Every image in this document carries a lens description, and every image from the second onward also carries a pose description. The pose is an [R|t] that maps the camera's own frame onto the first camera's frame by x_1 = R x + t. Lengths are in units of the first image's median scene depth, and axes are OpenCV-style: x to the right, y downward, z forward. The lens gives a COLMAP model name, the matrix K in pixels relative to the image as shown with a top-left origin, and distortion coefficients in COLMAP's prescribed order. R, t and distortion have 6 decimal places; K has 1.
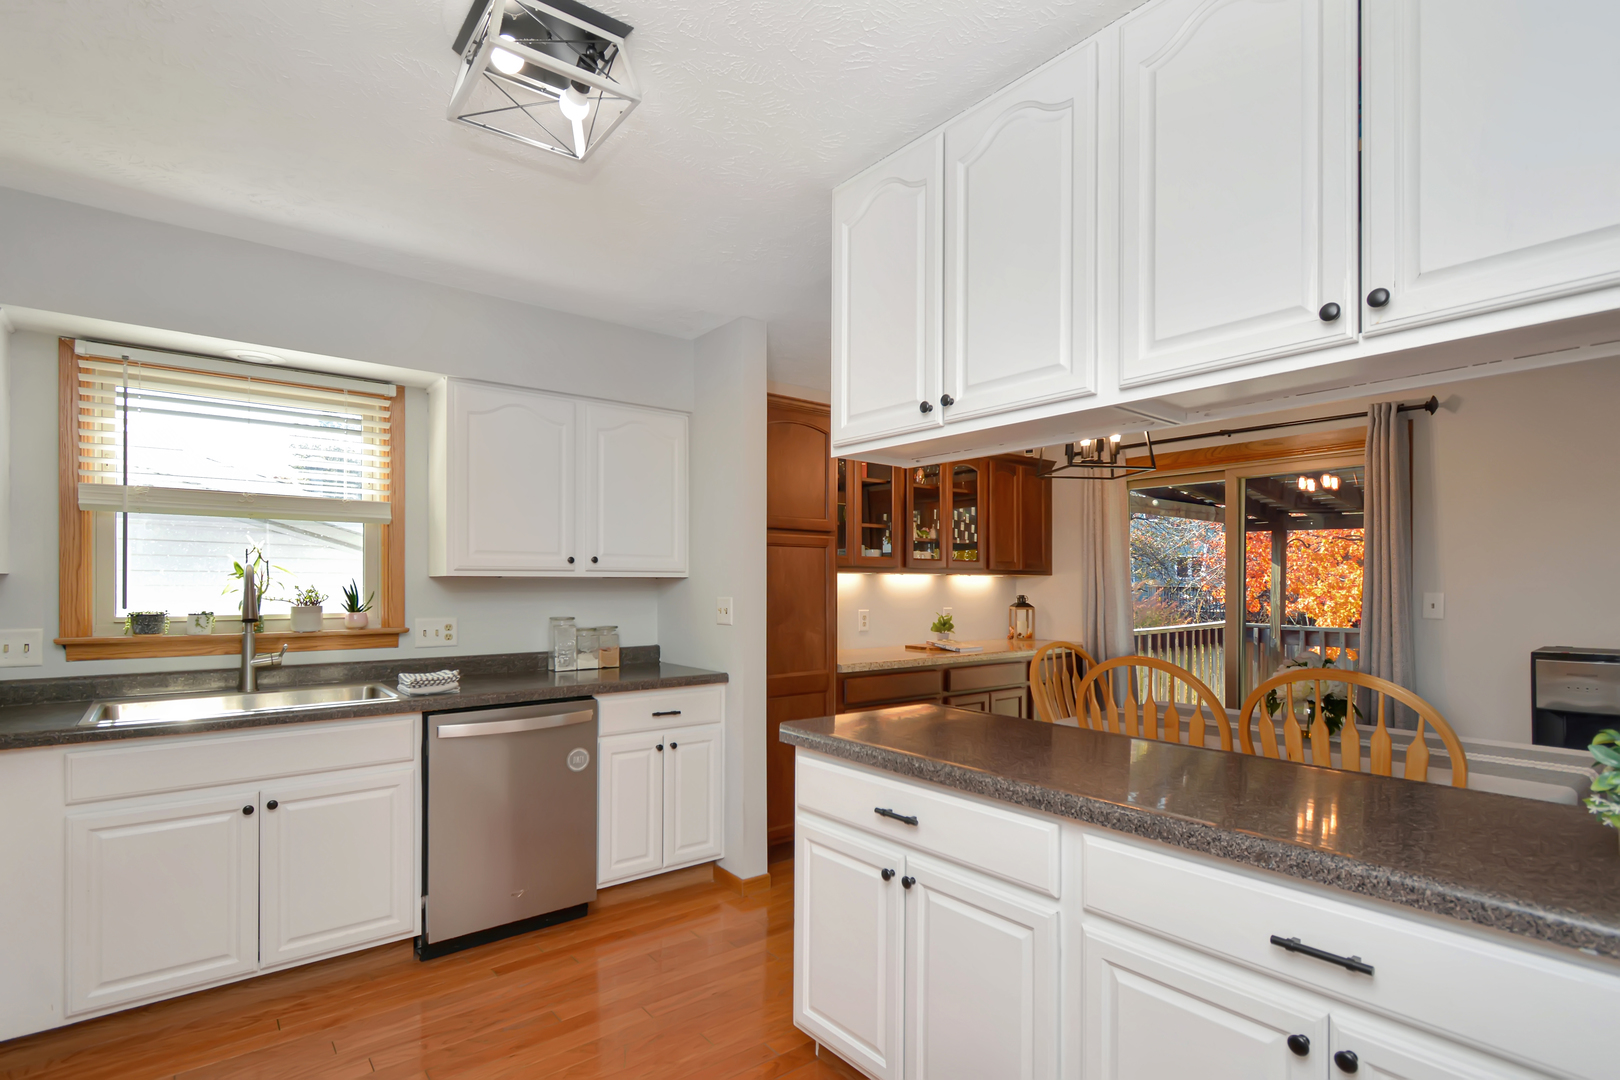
lens RADIAL K [[787.2, 0, 828.8], [0, 787.2, 590.3], [0, 0, 1]] dist [-0.004474, -0.000856]
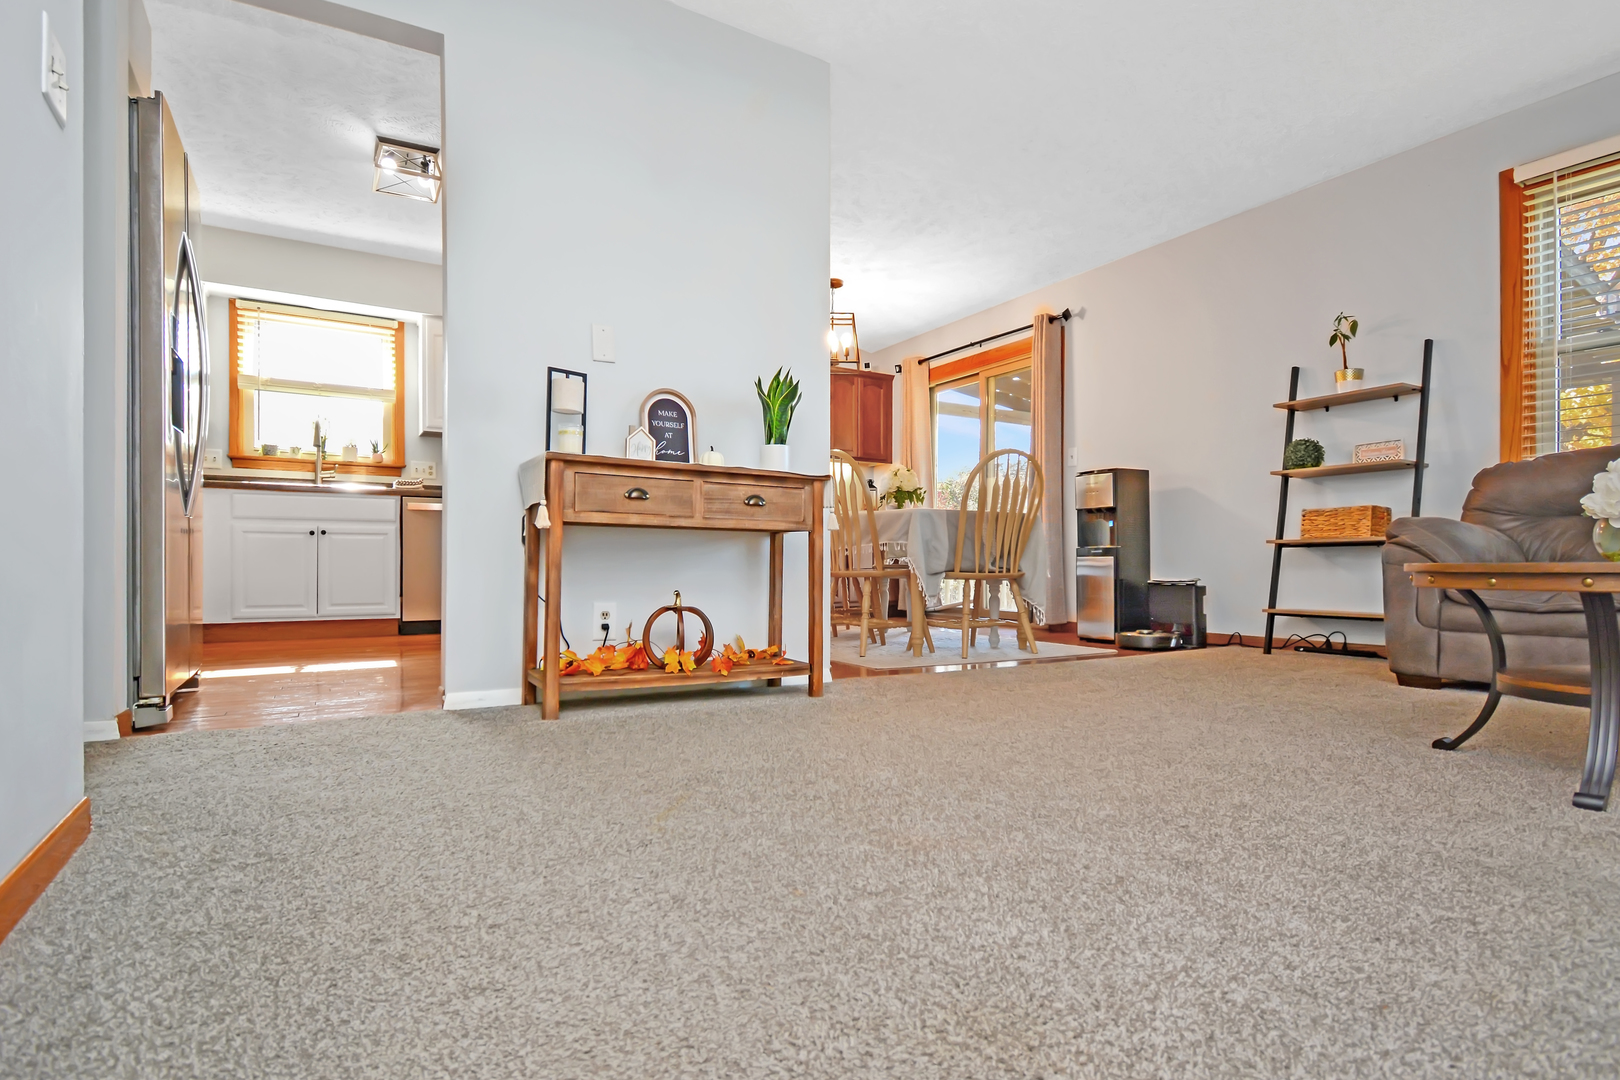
lens RADIAL K [[802.8, 0, 805.0], [0, 802.8, 567.7], [0, 0, 1]] dist [-0.025103, -0.001665]
pose [[0.991226, 0.008104, -0.131926, 0.608717], [-0.006685, 0.999915, 0.011201, 0.270656], [0.132006, -0.010221, 0.991196, -0.661803]]
